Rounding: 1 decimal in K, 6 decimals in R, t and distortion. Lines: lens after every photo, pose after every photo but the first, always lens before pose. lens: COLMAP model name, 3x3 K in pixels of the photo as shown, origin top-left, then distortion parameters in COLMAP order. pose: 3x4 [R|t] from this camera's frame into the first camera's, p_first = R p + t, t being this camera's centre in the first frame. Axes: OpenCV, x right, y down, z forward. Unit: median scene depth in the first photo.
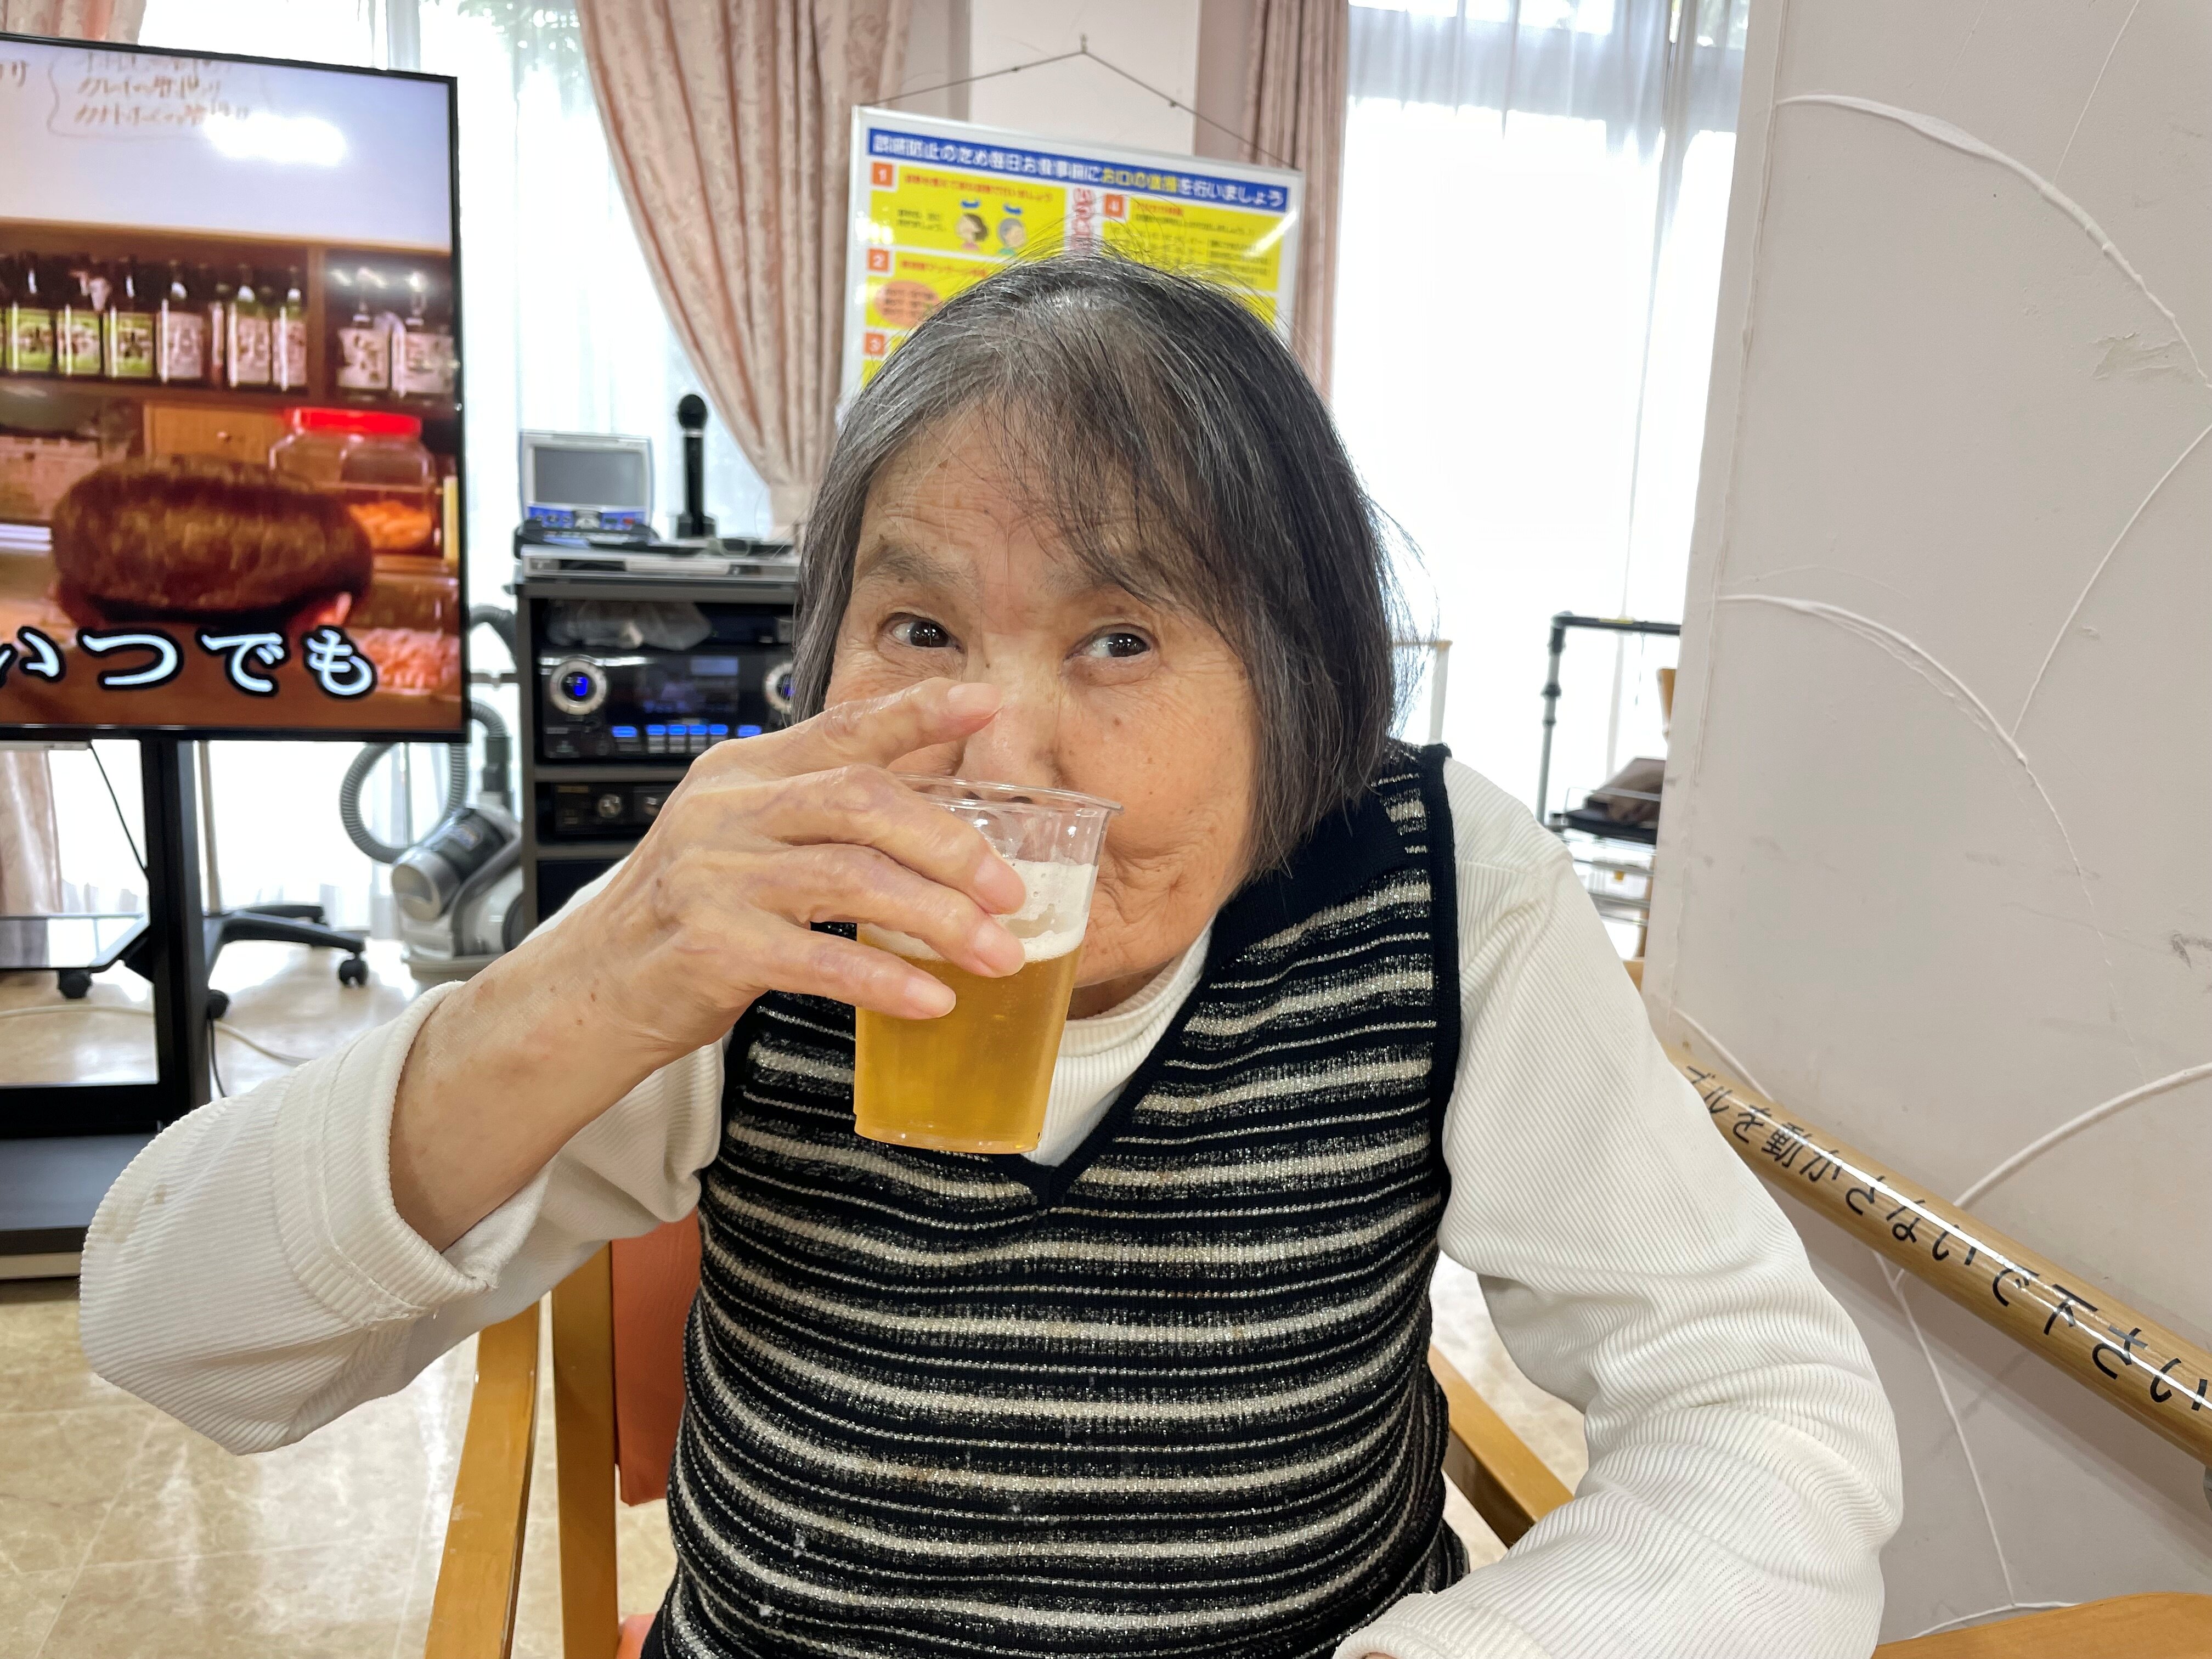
lens RADIAL K [[1699.4, 0, 1113.4], [0, 1699.4, 833.0], [0, 0, 1]] dist [0.041849, -0.004058]
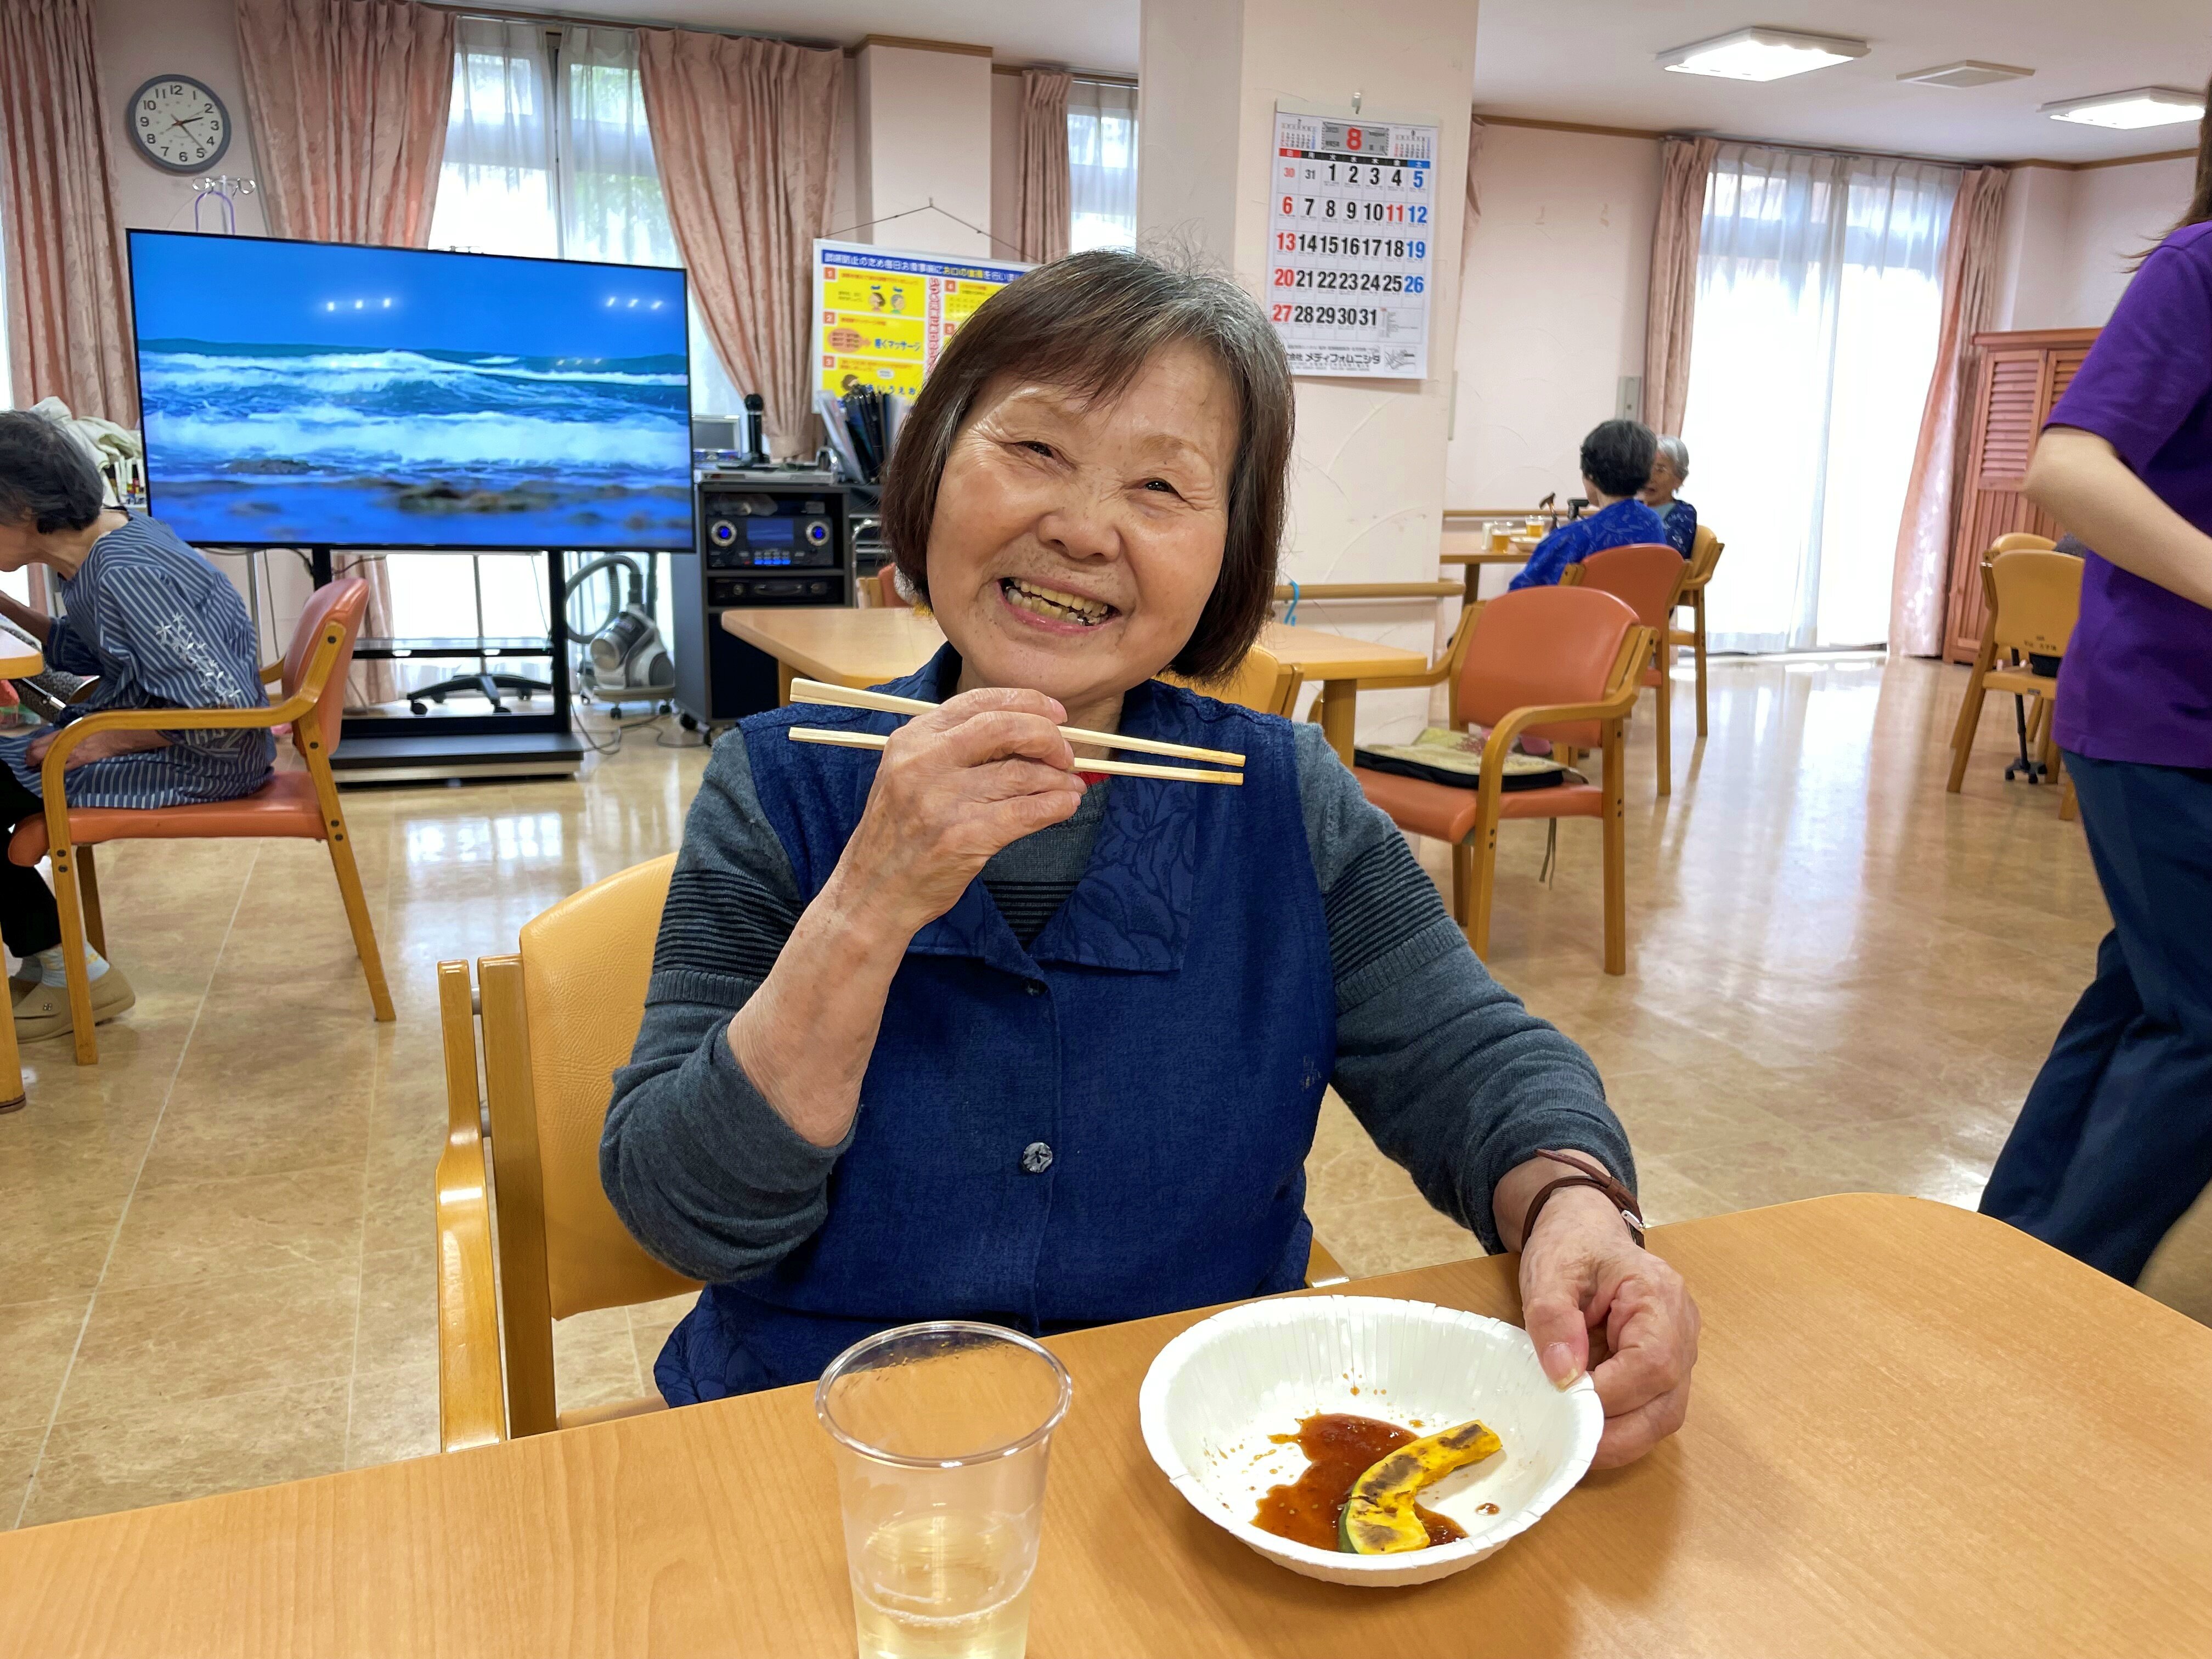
lens RADIAL K [[1699.4, 0, 1099.6], [0, 1699.4, 823.1], [0, 0, 1]] dist [0.041849, -0.004058]
pose [[0.992778, -0.044704, 0.111325, -0.073790], [0.041362, 0.998627, 0.032152, 0.178775], [-0.112610, -0.027316, 0.993264, -0.936076]]
